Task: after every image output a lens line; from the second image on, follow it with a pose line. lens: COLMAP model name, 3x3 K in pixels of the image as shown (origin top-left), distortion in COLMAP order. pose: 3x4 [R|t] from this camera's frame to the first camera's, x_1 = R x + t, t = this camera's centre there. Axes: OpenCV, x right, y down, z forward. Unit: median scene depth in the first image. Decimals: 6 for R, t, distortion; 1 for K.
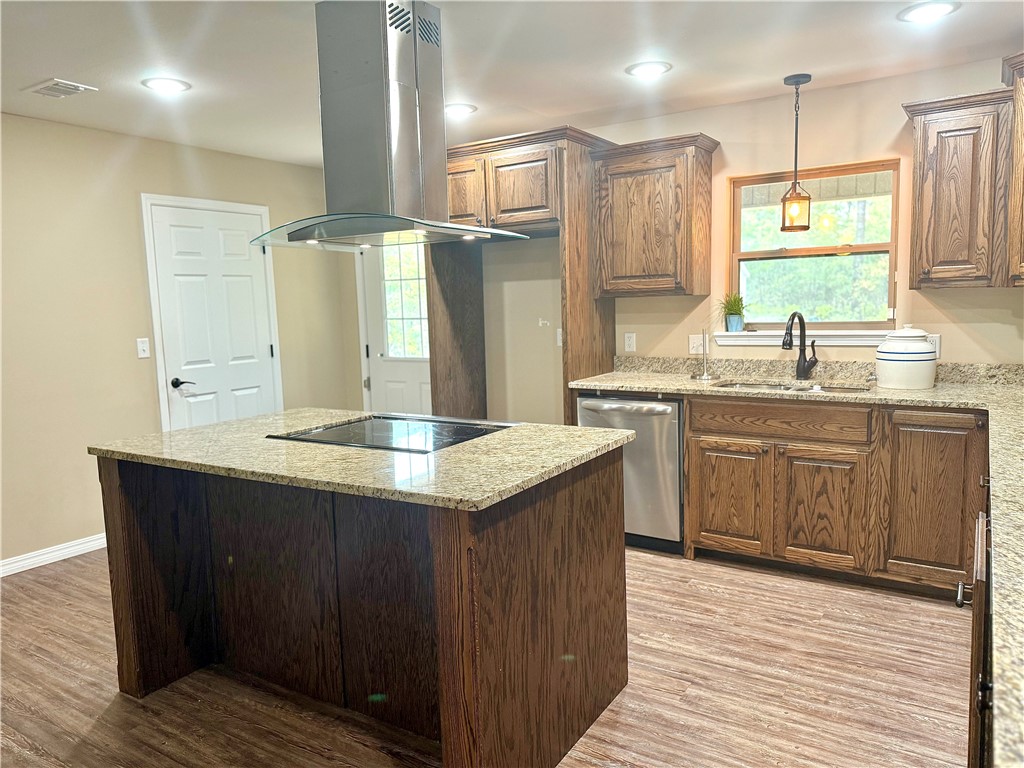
lens RADIAL K [[722.6, 0, 511.4], [0, 722.6, 383.3], [0, 0, 1]] dist [0.035926, -0.040474]
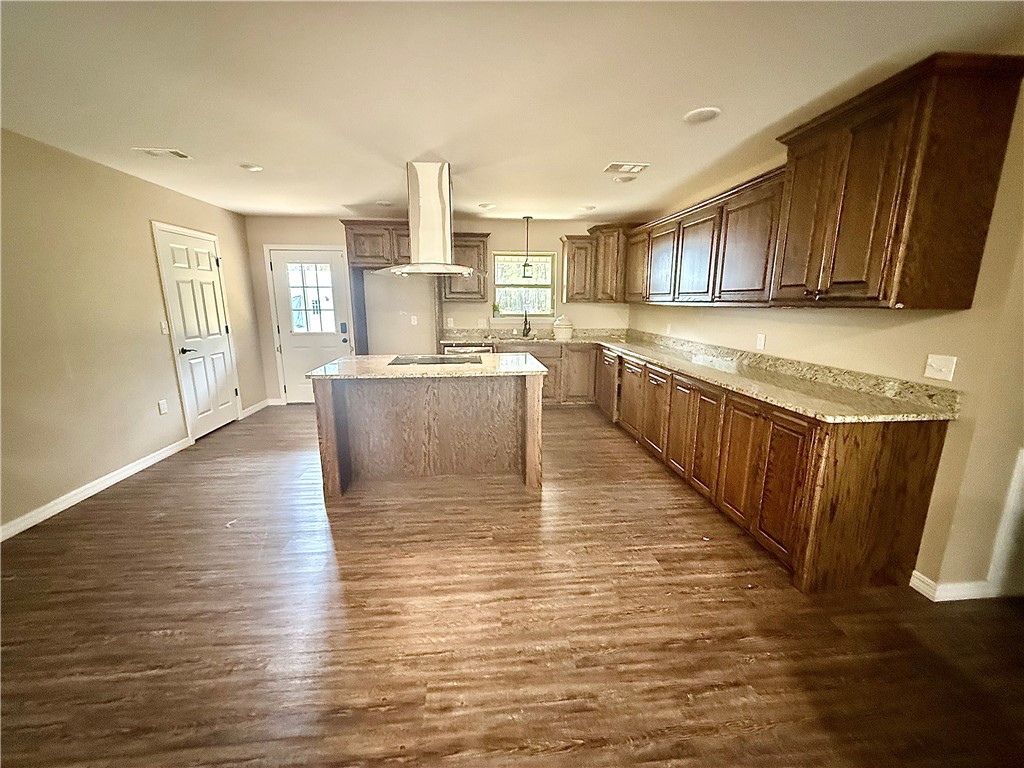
lens RADIAL K [[408.0, 0, 513.7], [0, 408.0, 387.3], [0, 0, 1]] dist [-0.002486, 0.001162]
pose [[0.784462, -0.098334, 0.612331, -0.555250], [0.043105, 0.993607, 0.104340, 0.020929], [-0.618677, -0.055456, 0.783686, -0.119862]]
